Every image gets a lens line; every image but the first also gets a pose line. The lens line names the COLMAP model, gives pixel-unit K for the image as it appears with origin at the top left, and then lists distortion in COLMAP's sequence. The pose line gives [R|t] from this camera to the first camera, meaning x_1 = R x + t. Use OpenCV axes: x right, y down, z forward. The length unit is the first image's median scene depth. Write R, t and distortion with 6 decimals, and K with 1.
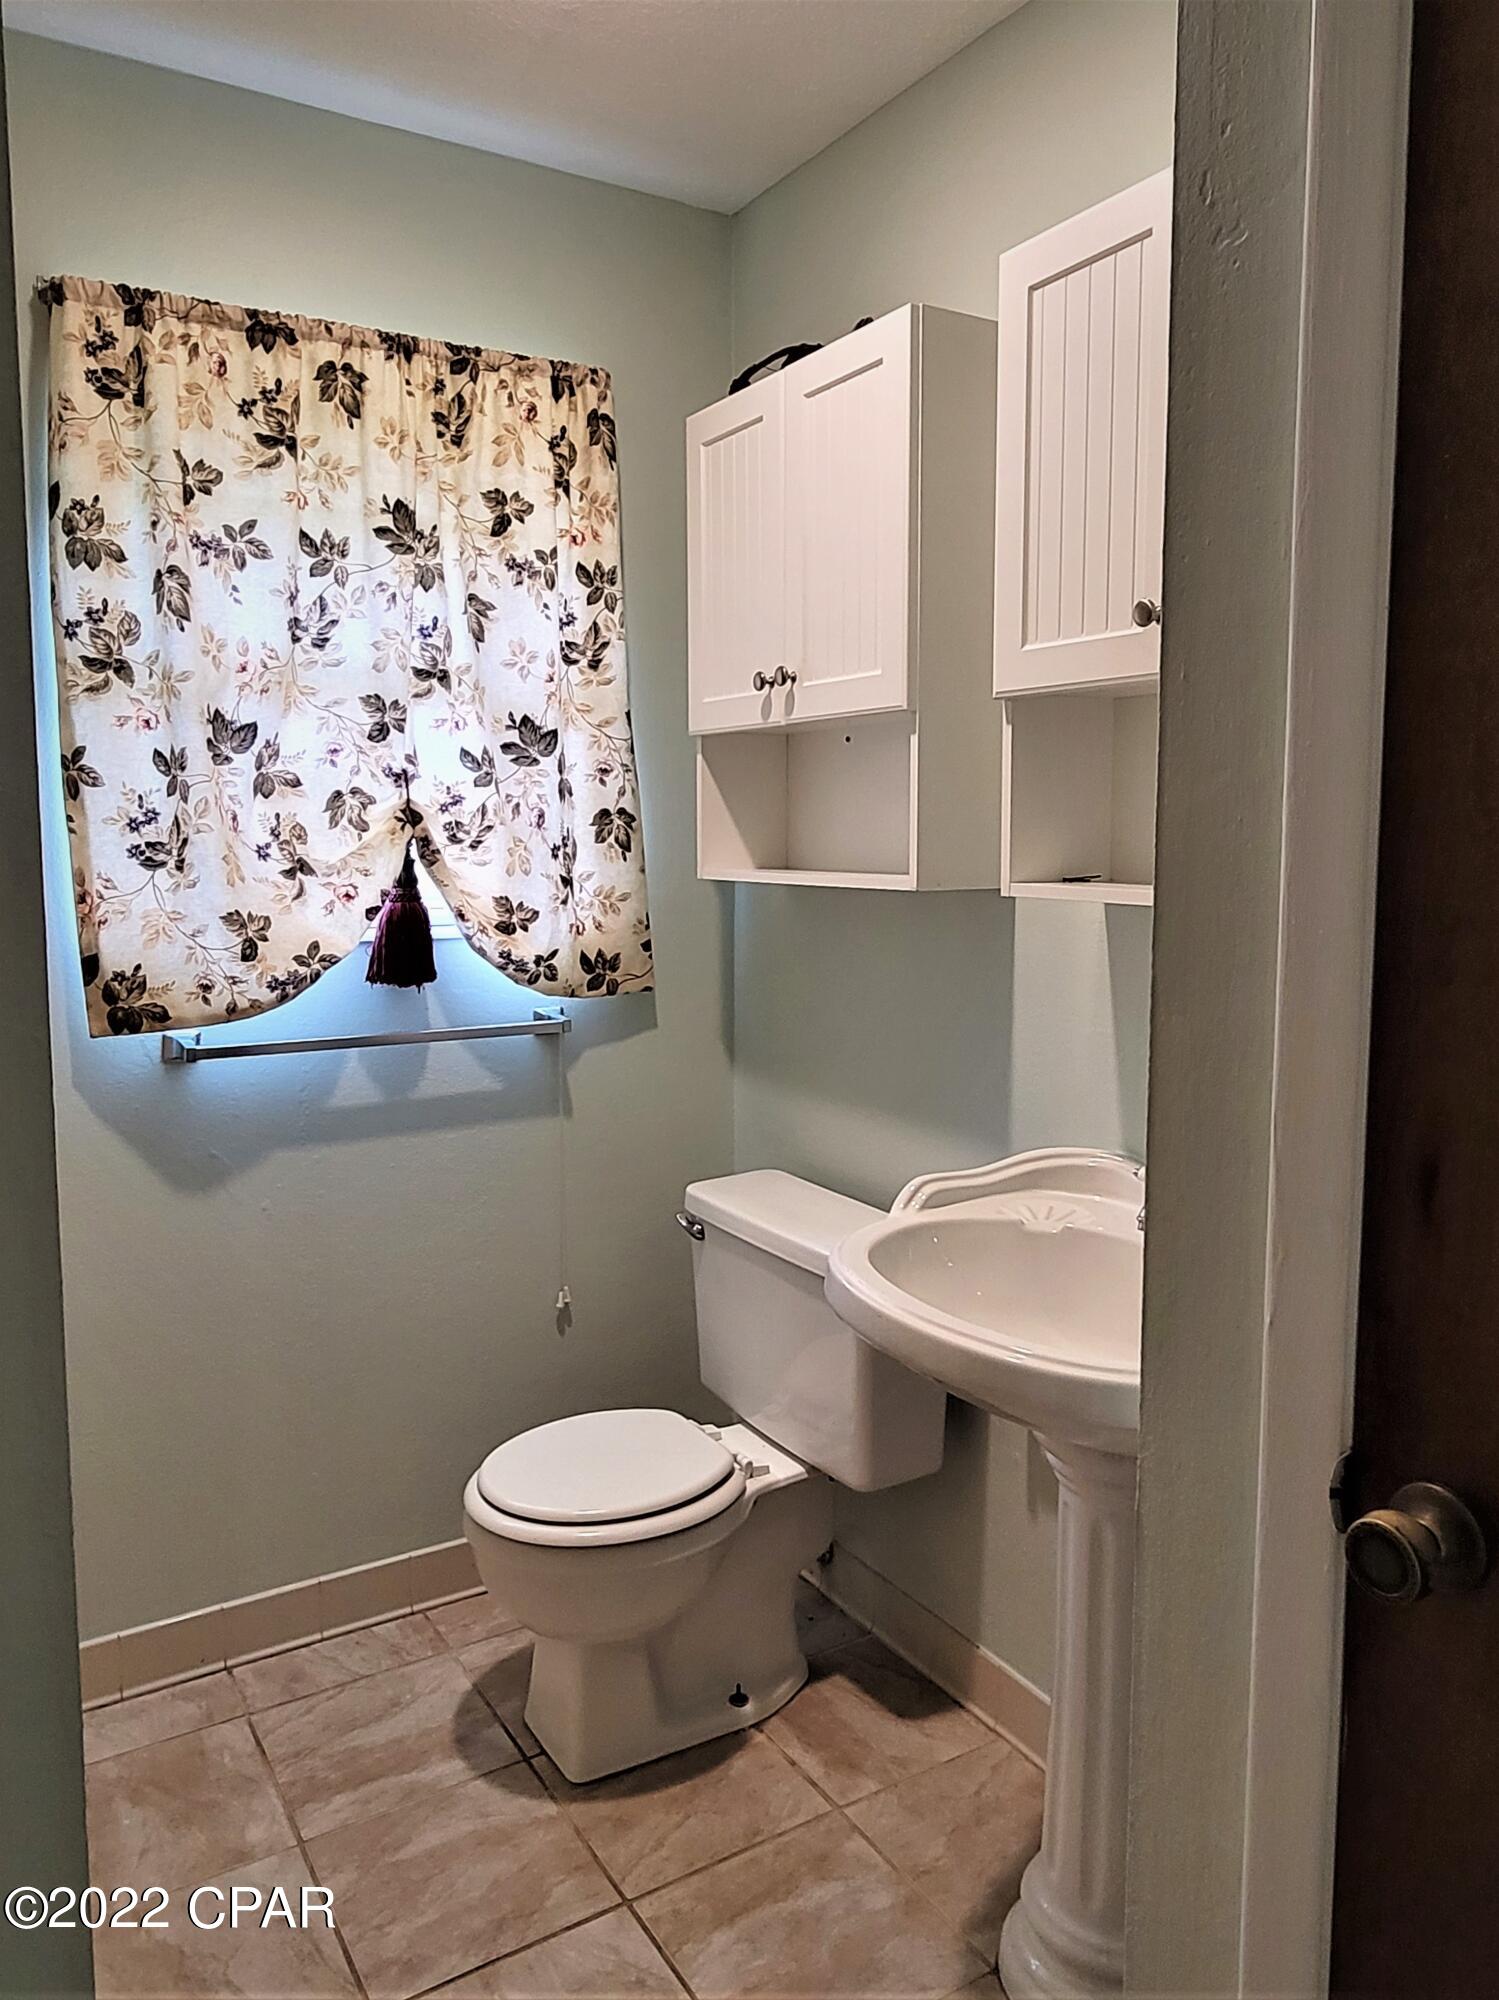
lens RADIAL K [[1383.9, 0, 752.4], [0, 1383.9, 991.9], [0, 0, 1]] dist [-0.005073, 0.006293]
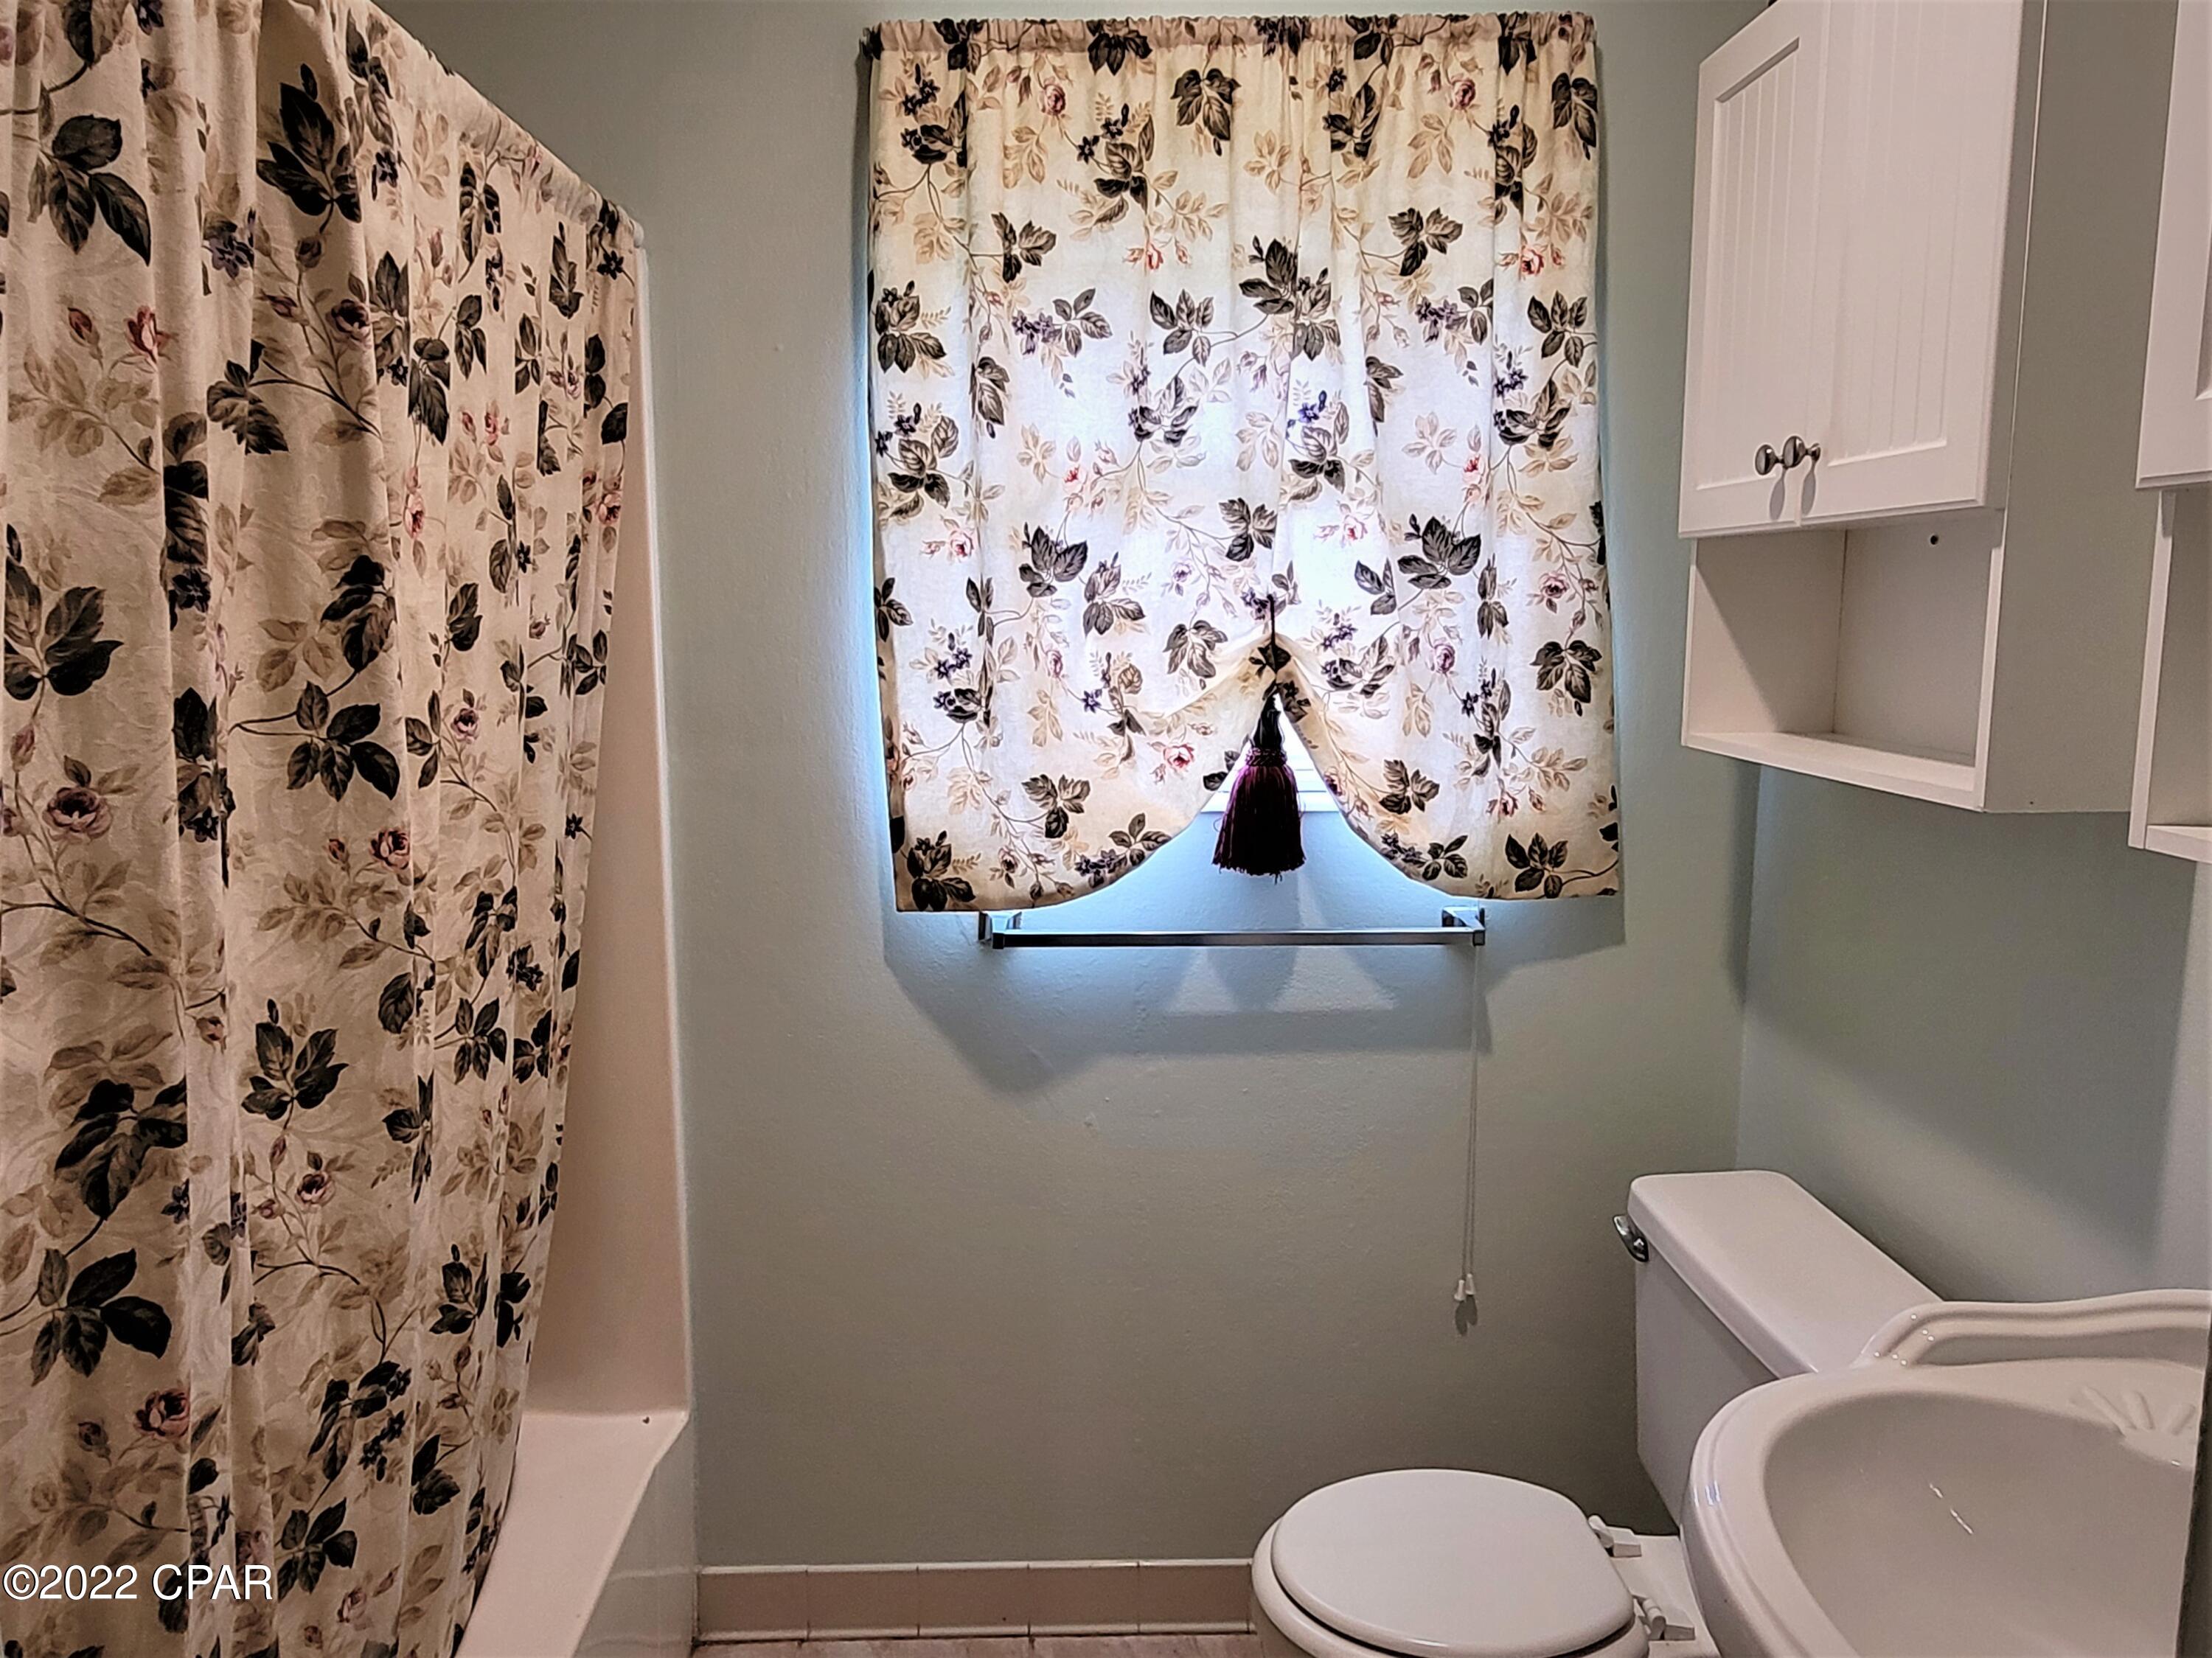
lens RADIAL K [[1530.4, 0, 1103.3], [0, 1530.4, 841.2], [0, 0, 1]] dist [-0.005073, 0.006293]
pose [[0.862044, 0.076239, -0.501066, 0.109429], [-0.054938, 0.996852, 0.057158, -0.069307], [0.503846, -0.021745, 0.863519, 0.217678]]
